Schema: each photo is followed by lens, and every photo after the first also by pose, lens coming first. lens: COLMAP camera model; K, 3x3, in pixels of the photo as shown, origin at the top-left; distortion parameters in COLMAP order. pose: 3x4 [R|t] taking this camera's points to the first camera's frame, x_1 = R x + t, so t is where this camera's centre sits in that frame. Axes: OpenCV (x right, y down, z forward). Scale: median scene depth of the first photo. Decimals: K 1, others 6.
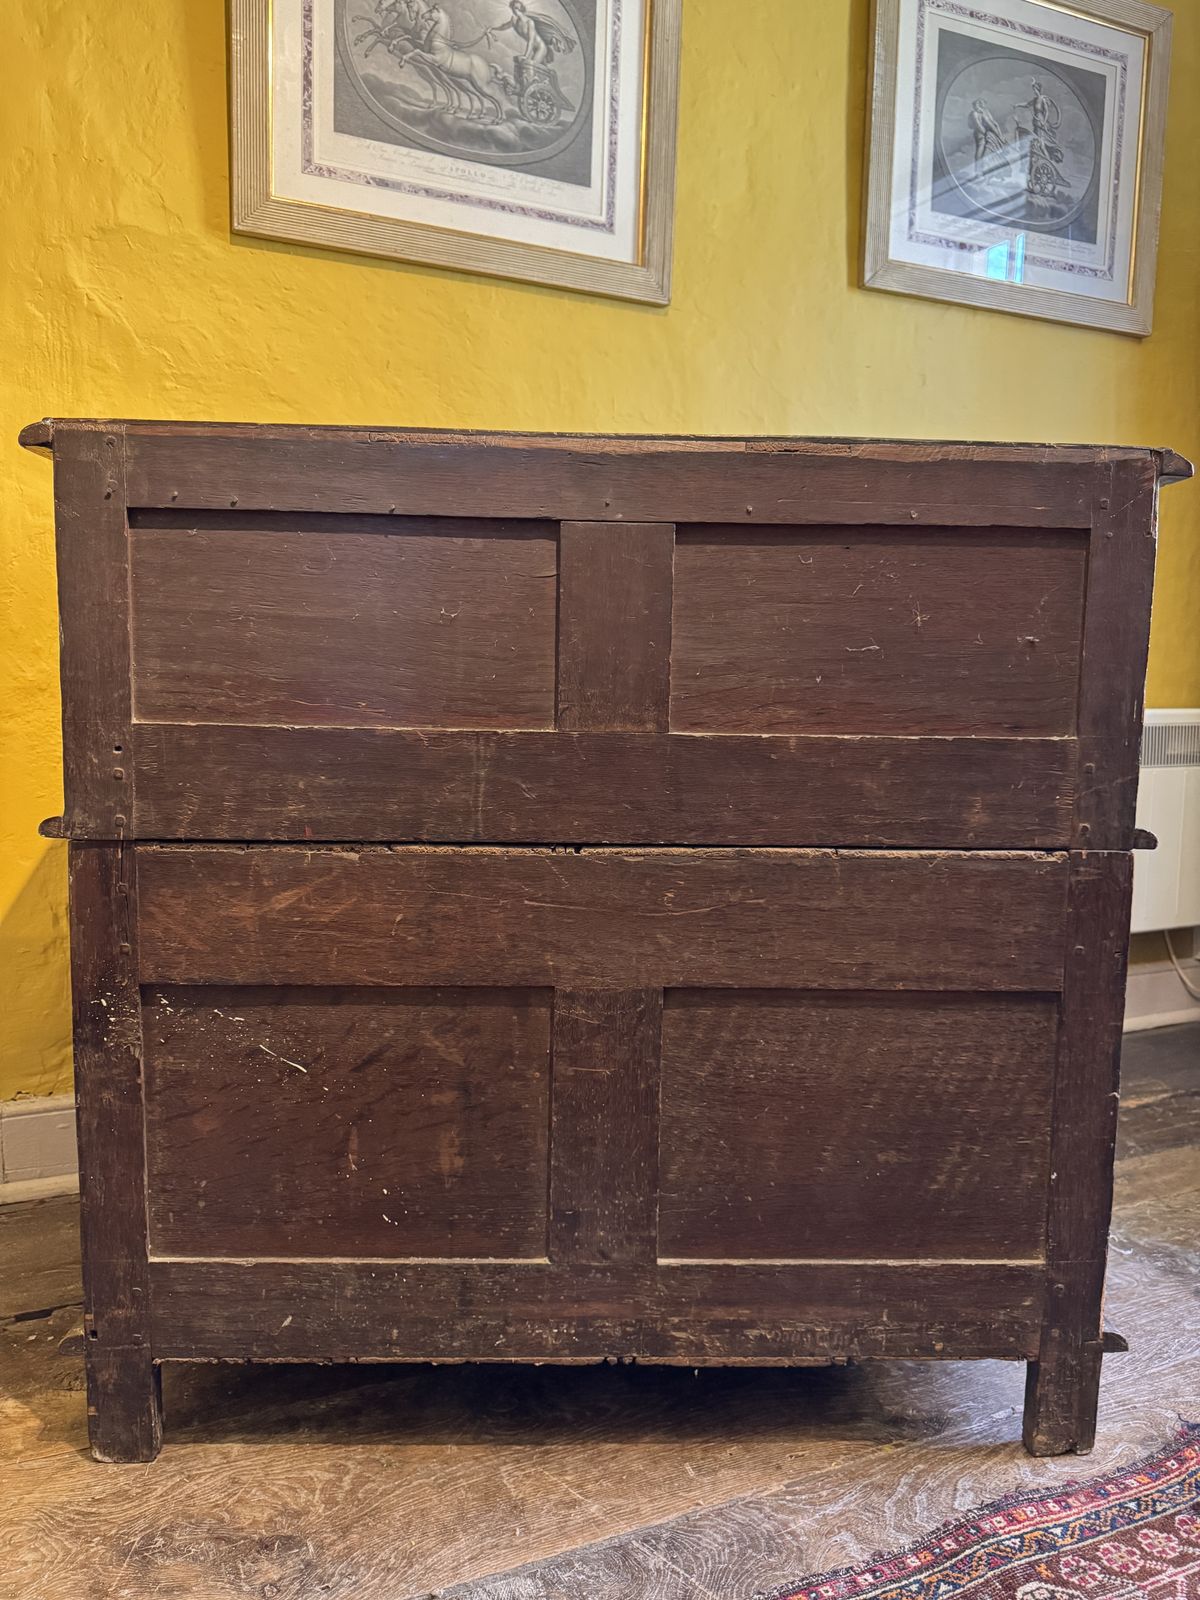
lens RADIAL K [[1150.3, 0, 600.0], [0, 1150.3, 800.5], [0, 0, 1]] dist [-0.005999, -0.003446]
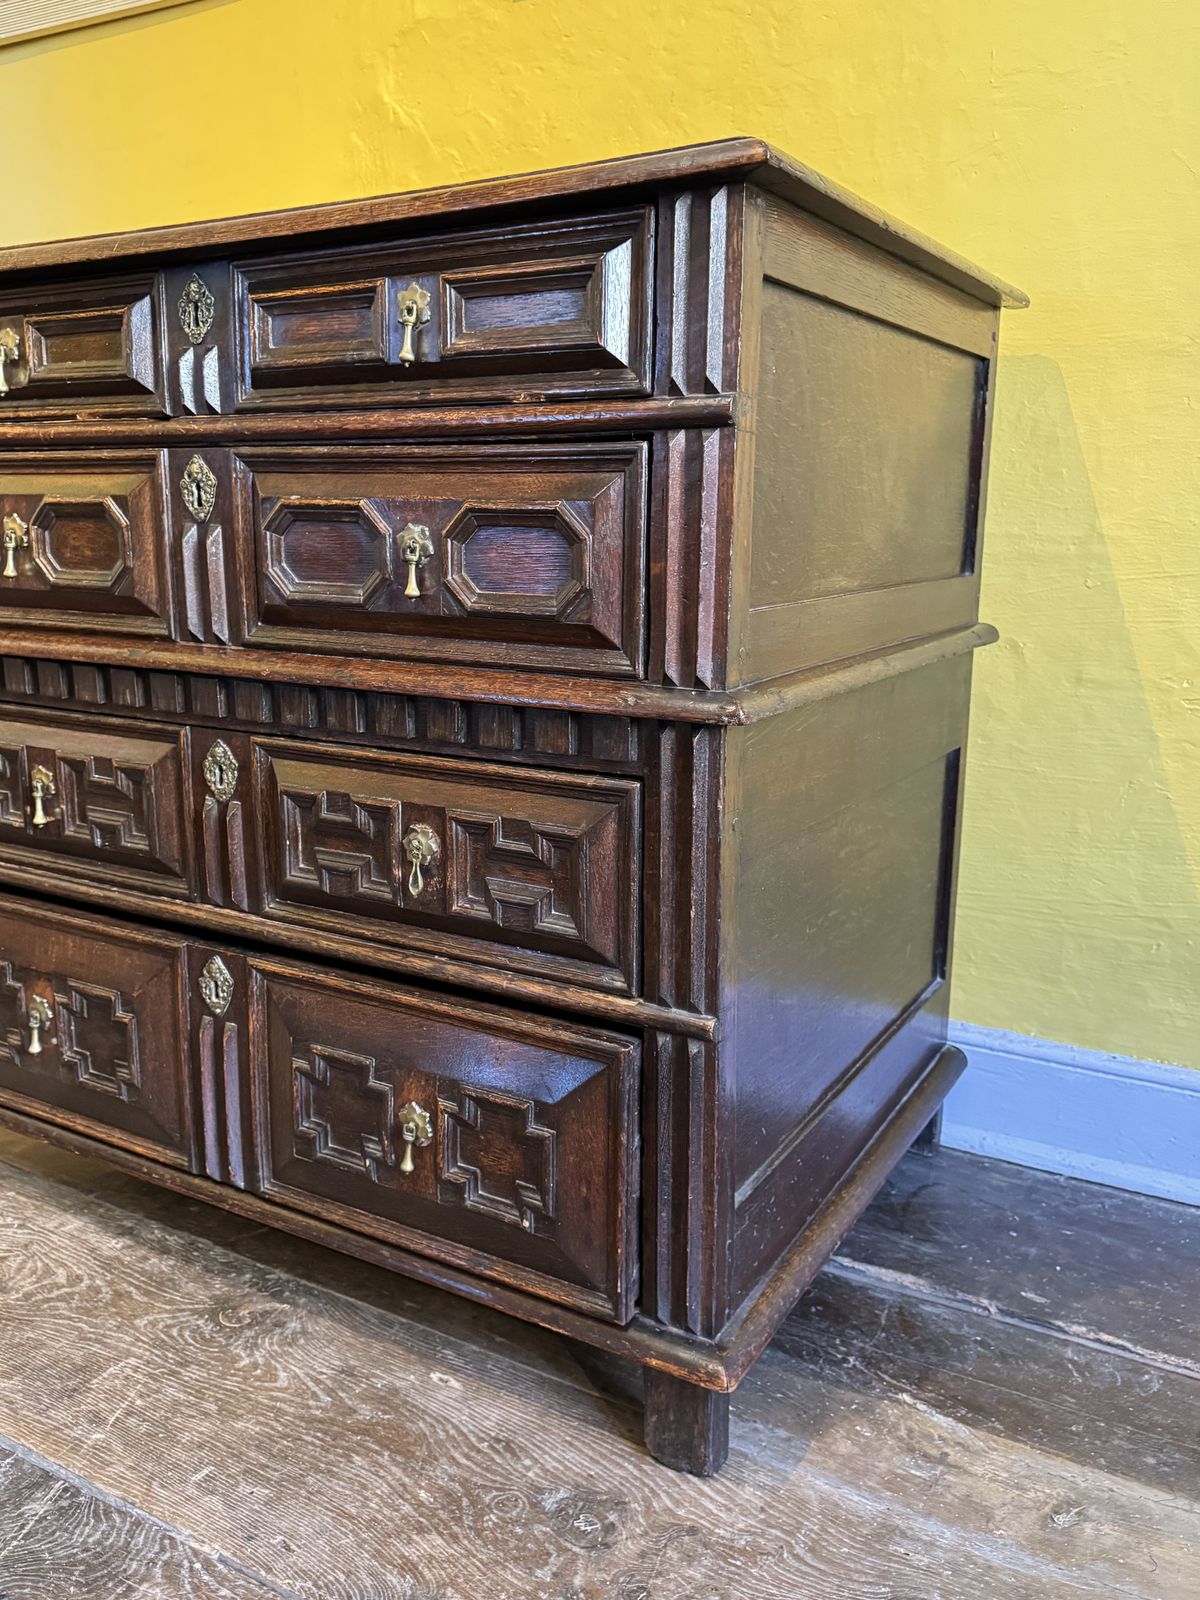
lens RADIAL K [[1319.8, 0, 604.3], [0, 1319.8, 798.0], [0, 0, 1]] dist [0.023277, -0.043837]
pose [[0.591696, 0.153911, -0.791332, 0.969106], [-0.080478, 0.987980, 0.131983, -0.041069], [0.802134, -0.014409, 0.596970, 0.711459]]
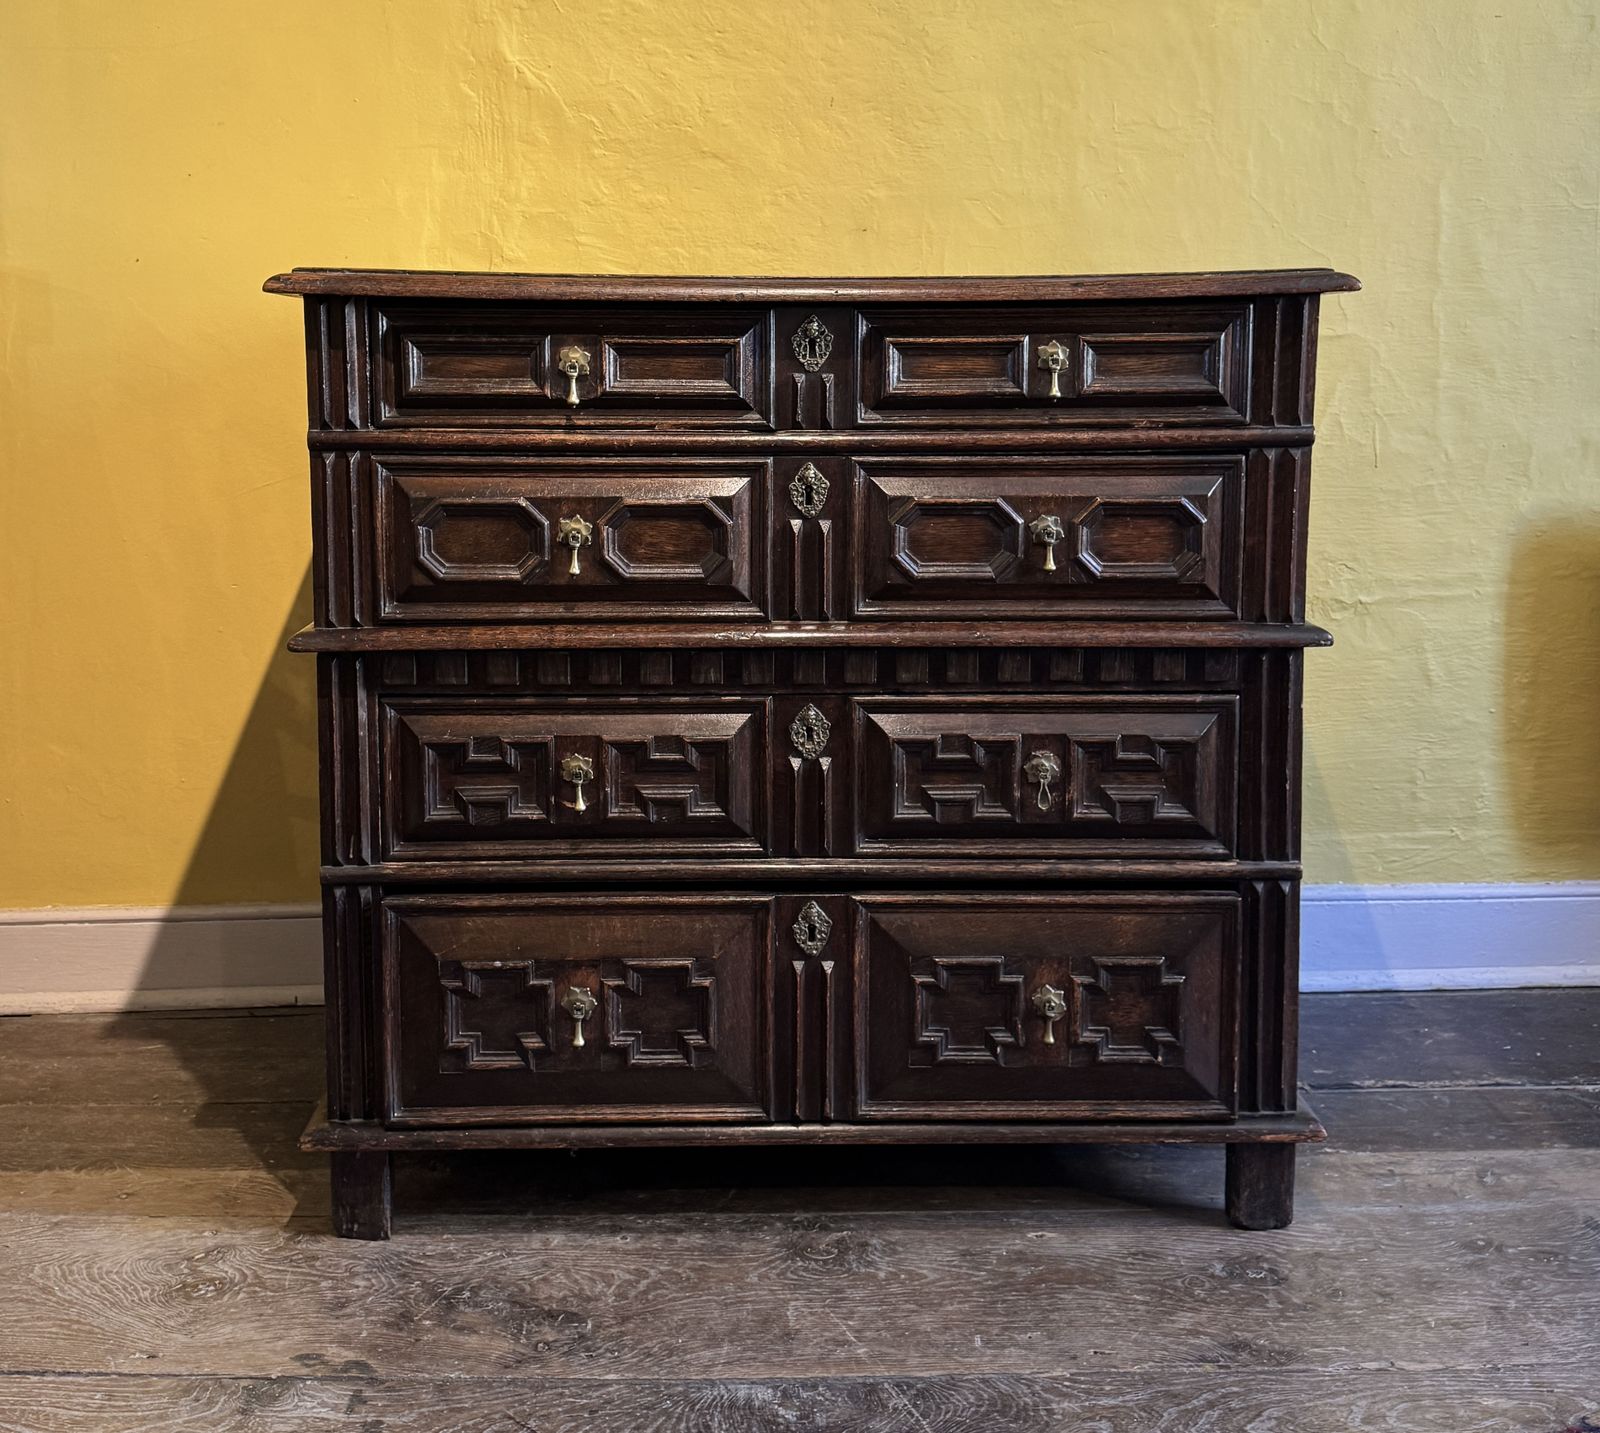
lens RADIAL K [[1770.9, 0, 772.0], [0, 1770.9, 518.1], [0, 0, 1]] dist [0.014704, 0.000000]
pose [[0.924841, 0.011547, -0.380179, 0.493117], [-0.018444, 0.999725, -0.014503, -0.068560], [0.379907, 0.020425, 0.924799, -0.444882]]
